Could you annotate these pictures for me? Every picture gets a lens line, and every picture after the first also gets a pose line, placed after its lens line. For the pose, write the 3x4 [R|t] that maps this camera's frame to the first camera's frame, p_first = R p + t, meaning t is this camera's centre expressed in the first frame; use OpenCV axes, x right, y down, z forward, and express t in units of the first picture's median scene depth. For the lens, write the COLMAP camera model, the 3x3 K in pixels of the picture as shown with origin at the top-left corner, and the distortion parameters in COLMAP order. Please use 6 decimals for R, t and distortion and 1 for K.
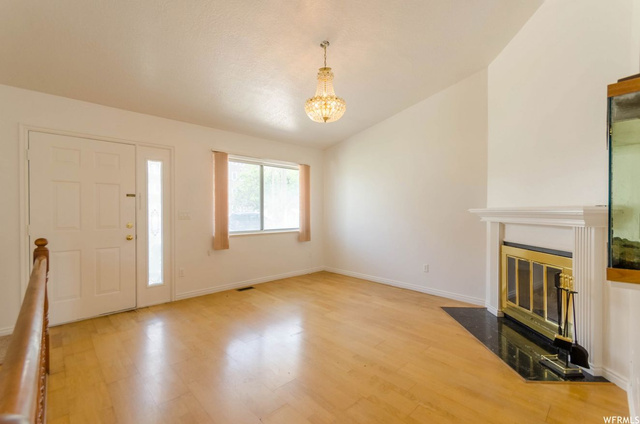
lens RADIAL K [[285.4, 0, 320.0], [0, 285.4, 212.0], [0, 0, 1]] dist [0.000619, -0.000042]
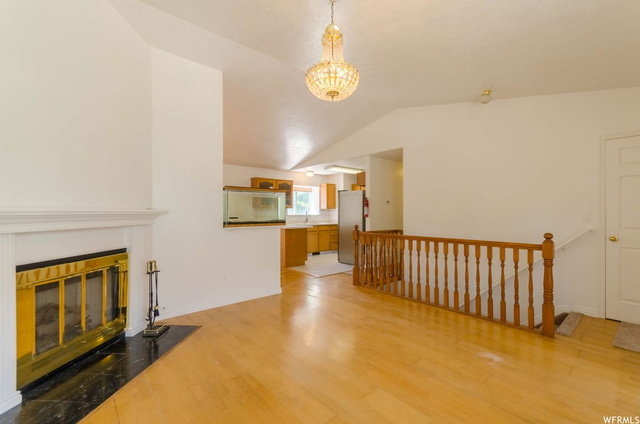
lens RADIAL K [[285.4, 0, 320.0], [0, 285.4, 212.0], [0, 0, 1]] dist [0.000619, -0.000042]
pose [[-0.999956, -0.002278, 0.009082, 0.049086], [-0.002245, 0.999990, 0.003743, -0.006435], [-0.009091, 0.003722, -0.999952, 1.575485]]
